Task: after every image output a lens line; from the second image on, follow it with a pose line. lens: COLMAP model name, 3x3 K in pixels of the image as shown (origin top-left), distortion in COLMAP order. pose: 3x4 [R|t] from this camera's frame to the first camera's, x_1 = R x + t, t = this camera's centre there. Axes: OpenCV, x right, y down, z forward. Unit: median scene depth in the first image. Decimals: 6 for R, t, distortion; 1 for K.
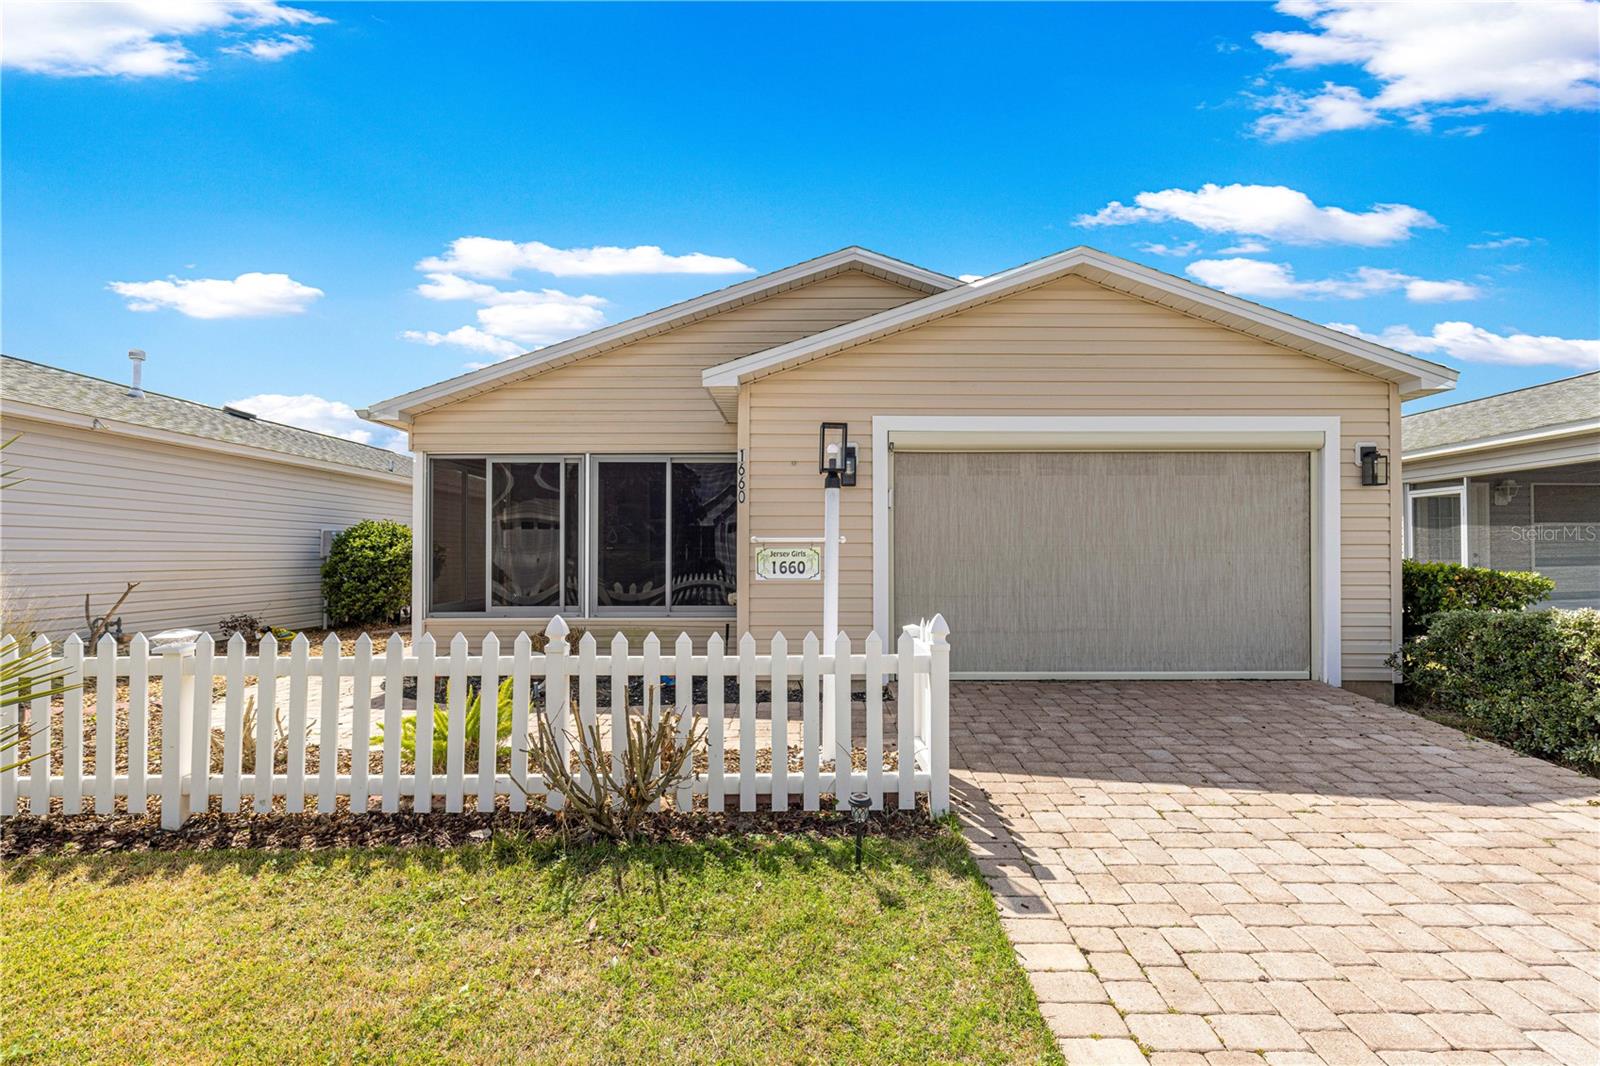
lens RADIAL K [[777.8, 0, 804.7], [0, 777.8, 543.4], [0, 0, 1]] dist [-0.005282, -0.000483]
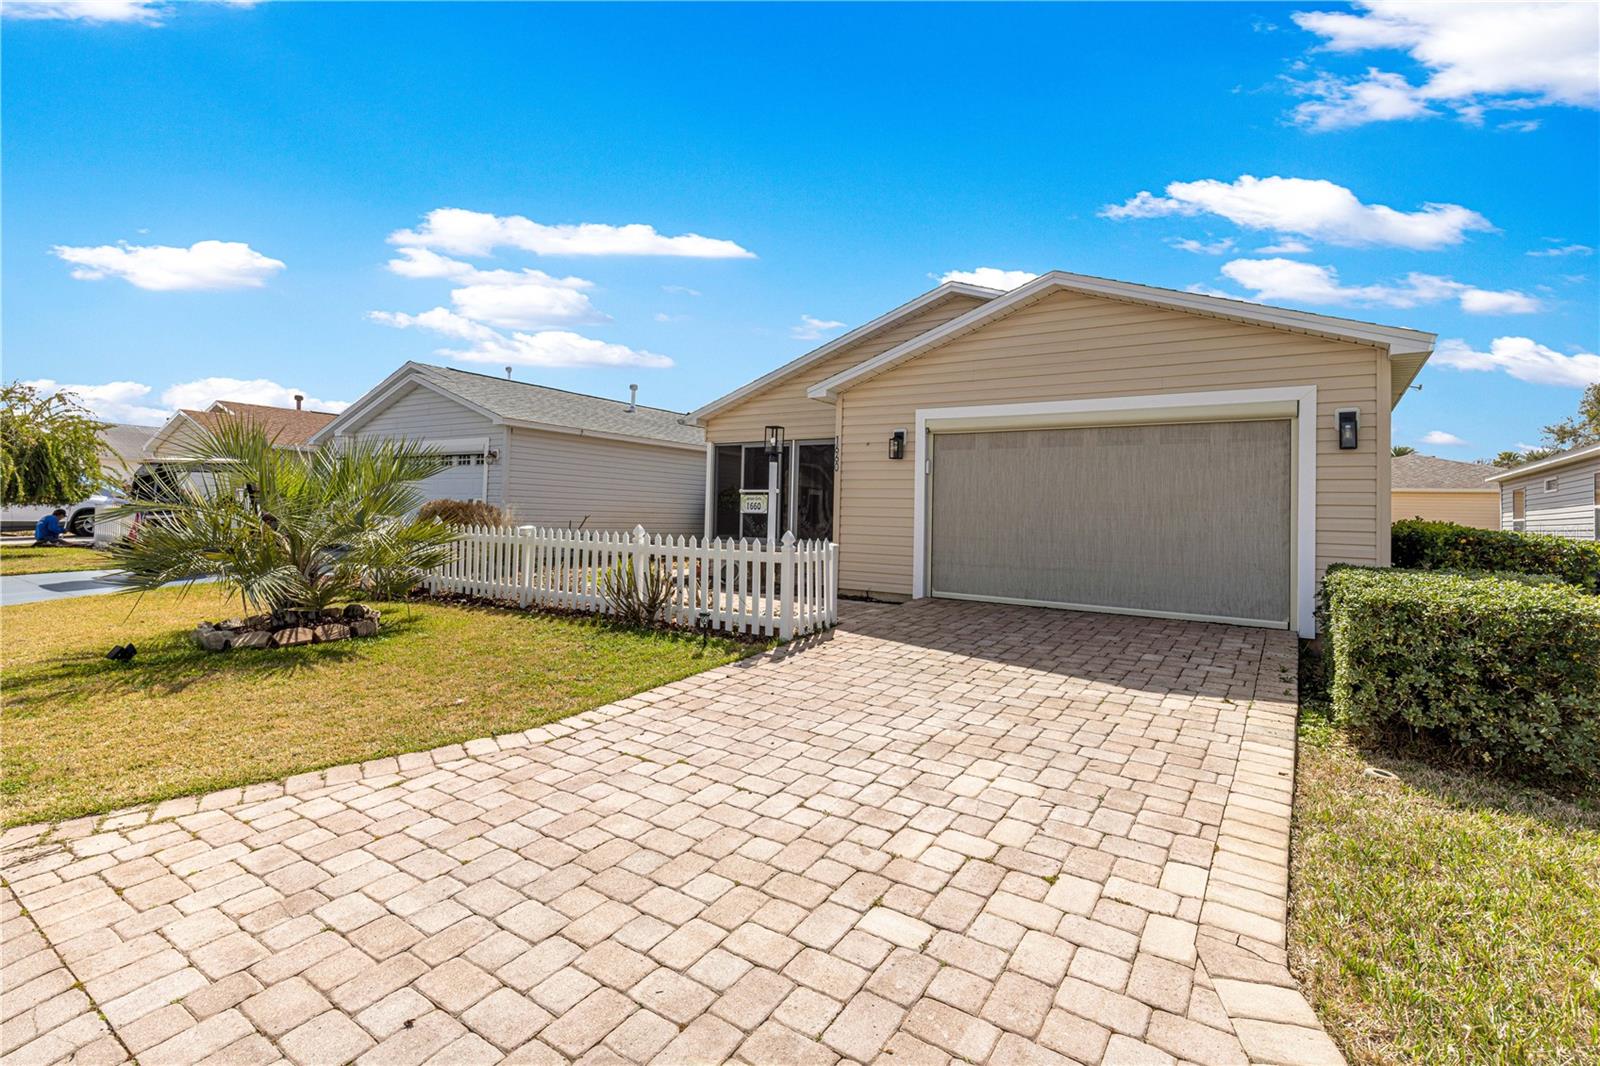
lens RADIAL K [[735.0, 0, 804.1], [0, 735.0, 511.0], [0, 0, 1]] dist [0.003675, -0.000039]
pose [[0.829780, 0.020880, -0.557701, 0.664985], [-0.022655, 0.999736, 0.003723, 0.021586], [0.557631, 0.009545, 0.830034, -0.230600]]
